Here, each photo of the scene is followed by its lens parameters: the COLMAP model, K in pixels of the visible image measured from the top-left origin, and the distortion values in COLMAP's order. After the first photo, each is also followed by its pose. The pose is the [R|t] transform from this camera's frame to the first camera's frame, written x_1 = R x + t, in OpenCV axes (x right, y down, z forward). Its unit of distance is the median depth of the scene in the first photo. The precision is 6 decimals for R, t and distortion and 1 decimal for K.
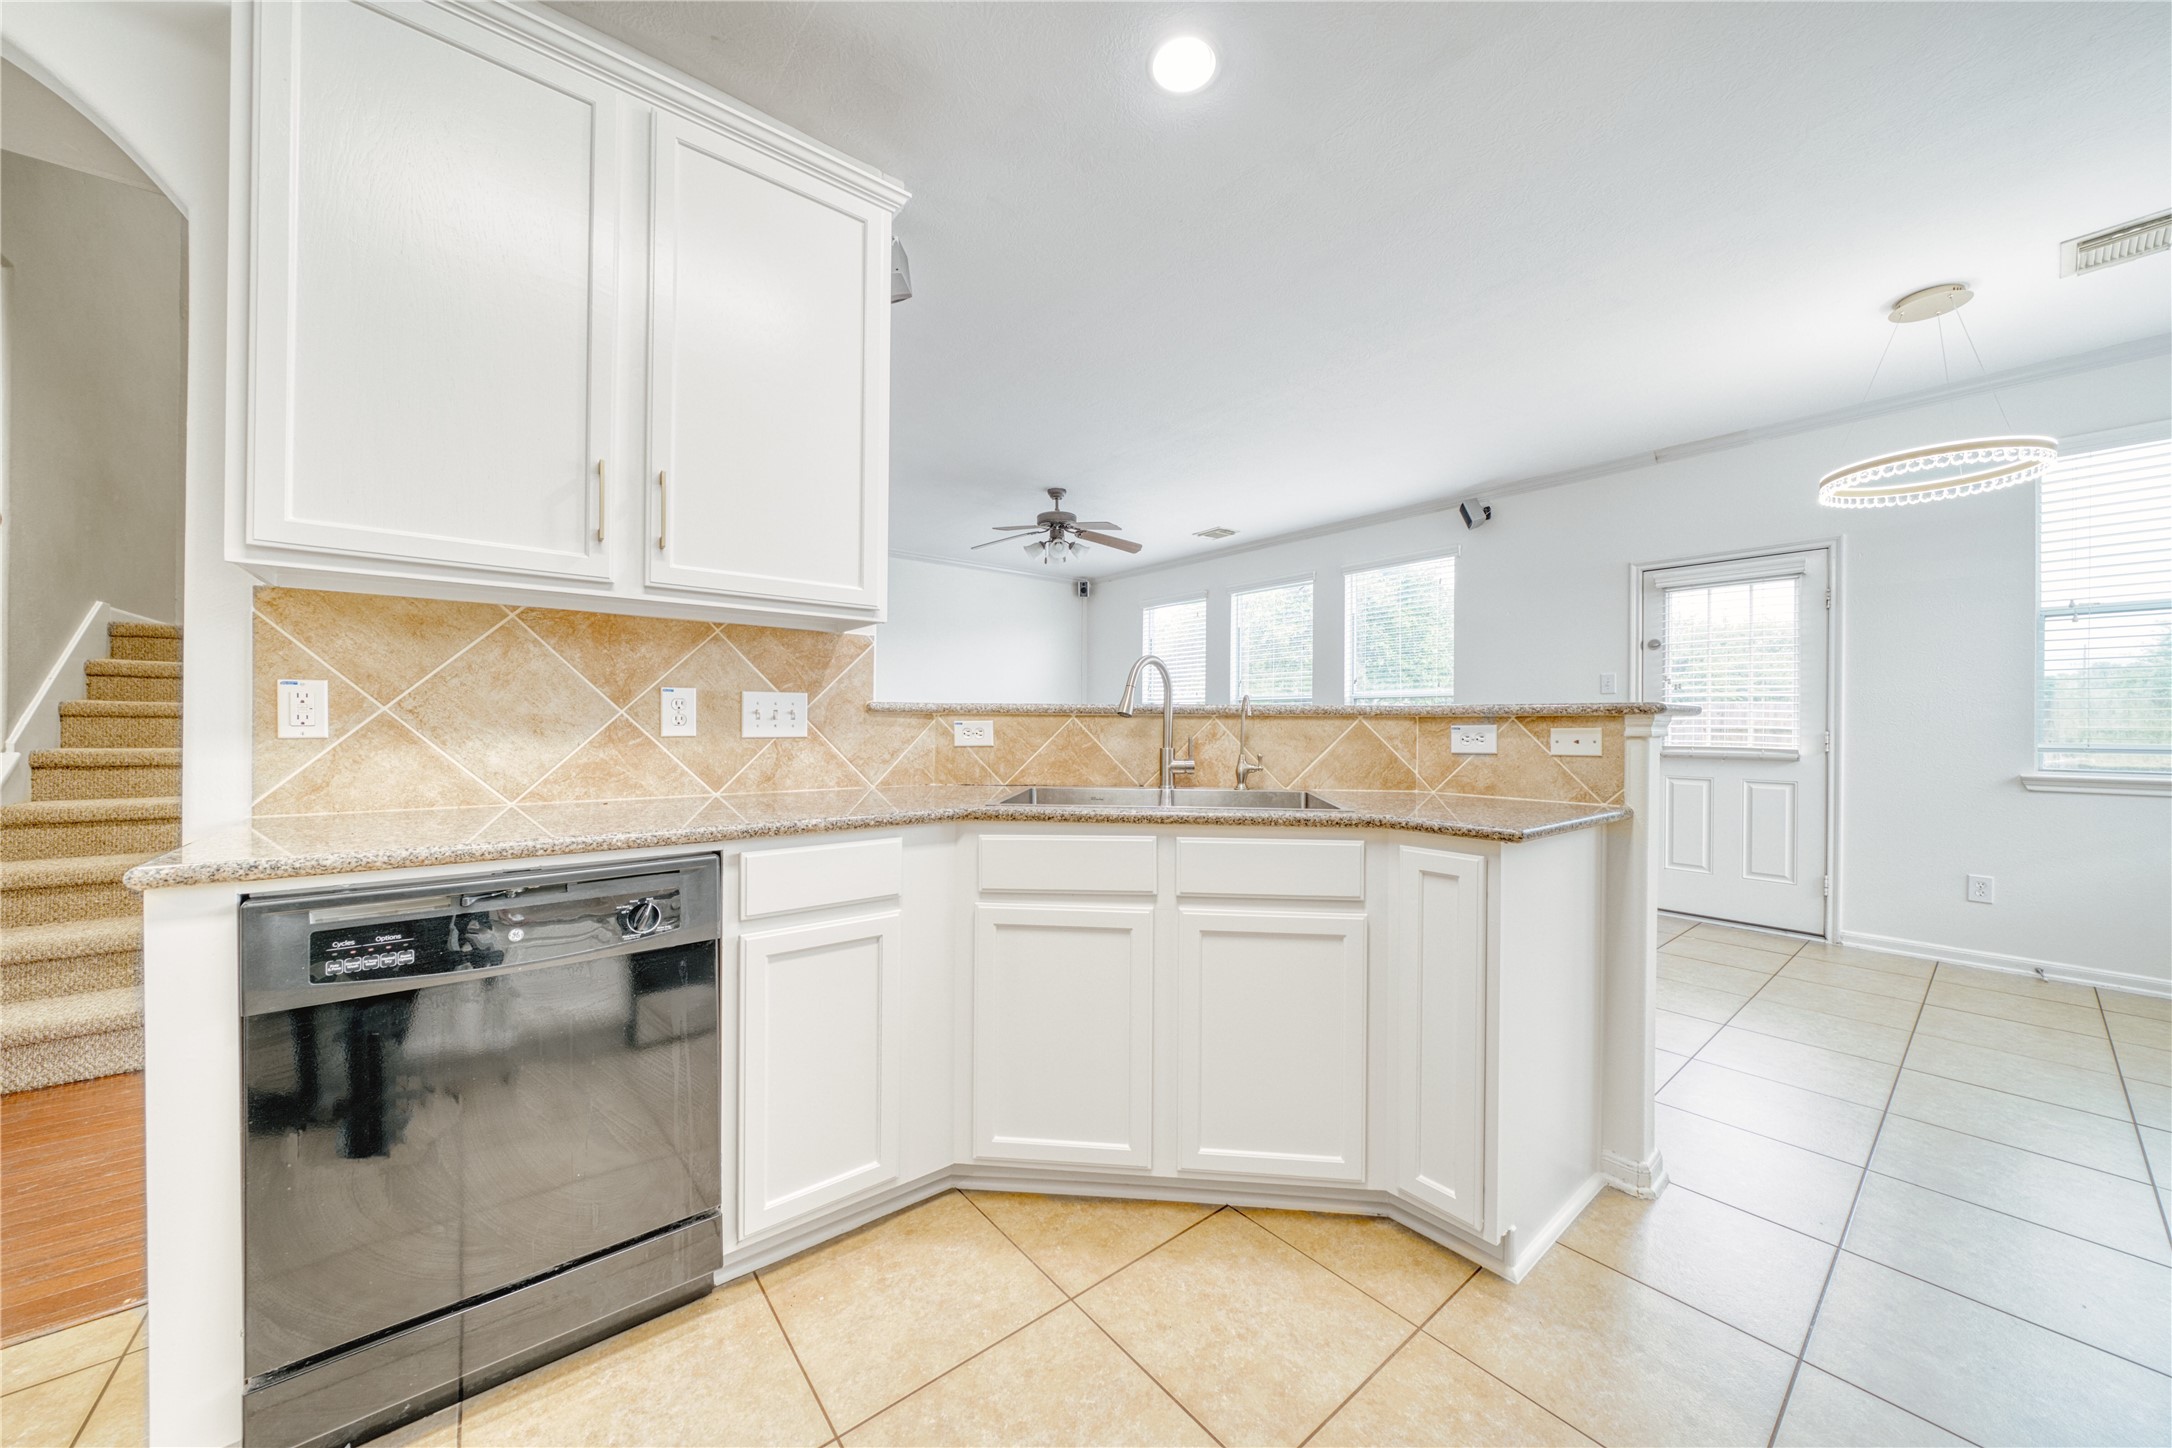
lens RADIAL K [[758.9, 0, 1086.0], [0, 758.9, 724.0], [0, 0, 1]] dist [-0.005631, -0.000173]
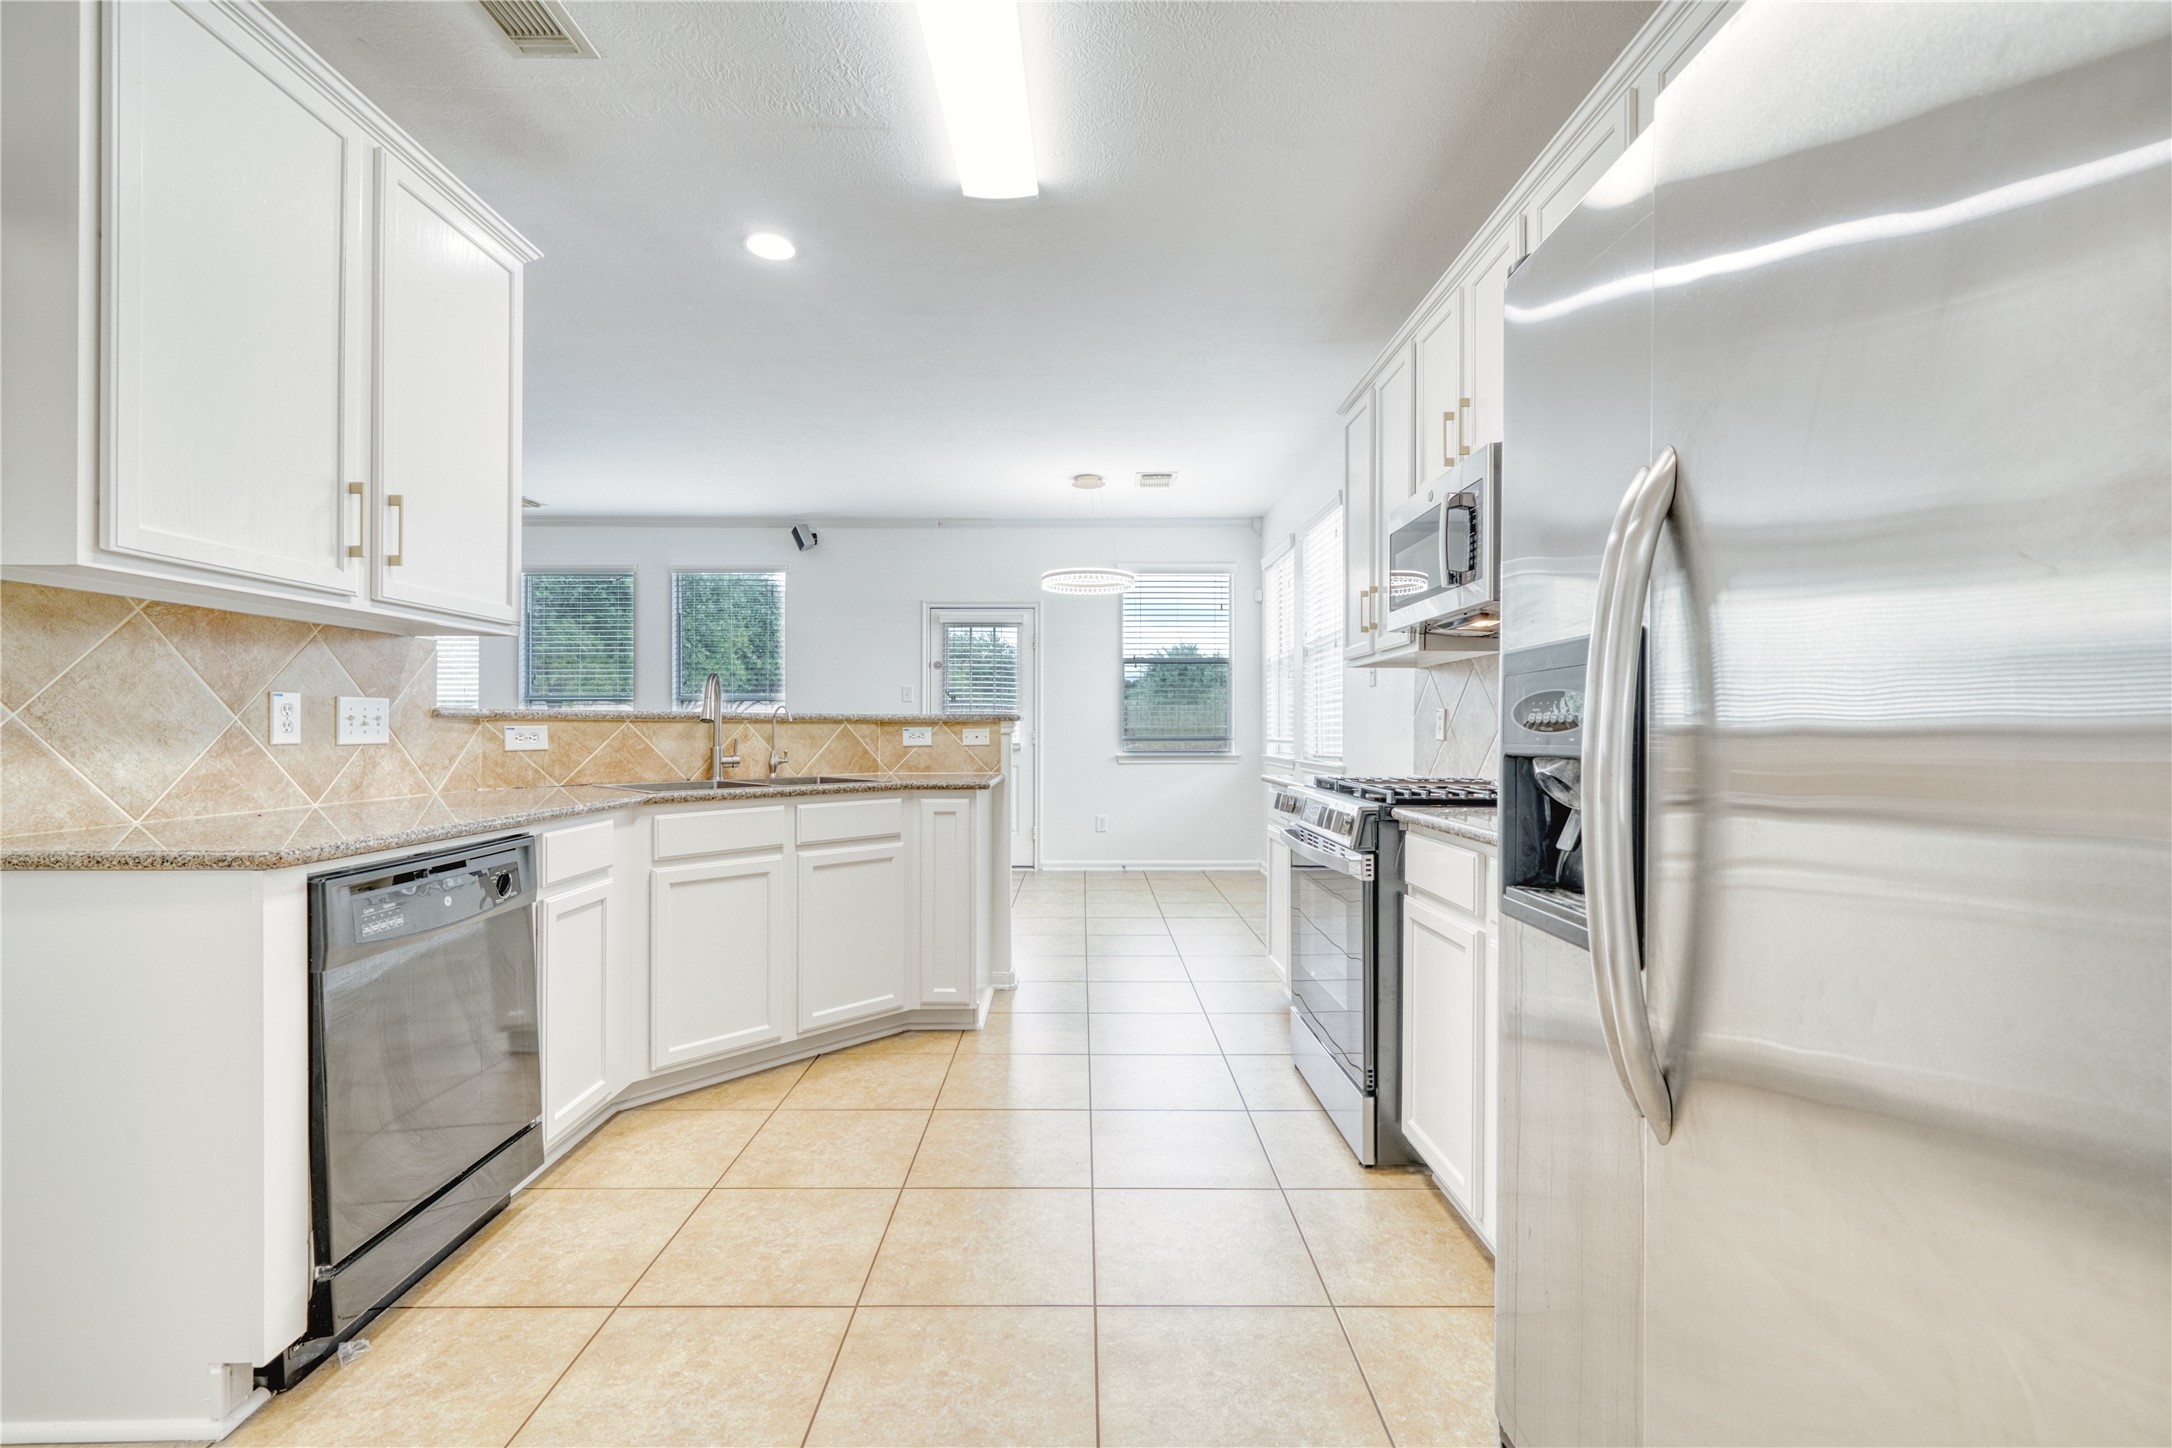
lens RADIAL K [[940.5, 0, 1086.0], [0, 940.5, 724.0], [0, 0, 1]] dist [0.000276, 0.000095]
pose [[0.622991, -0.002761, 0.782224, -0.891755], [0.004361, 0.999990, 0.000056, -0.004557], [-0.782217, 0.003376, 0.622998, -0.530395]]
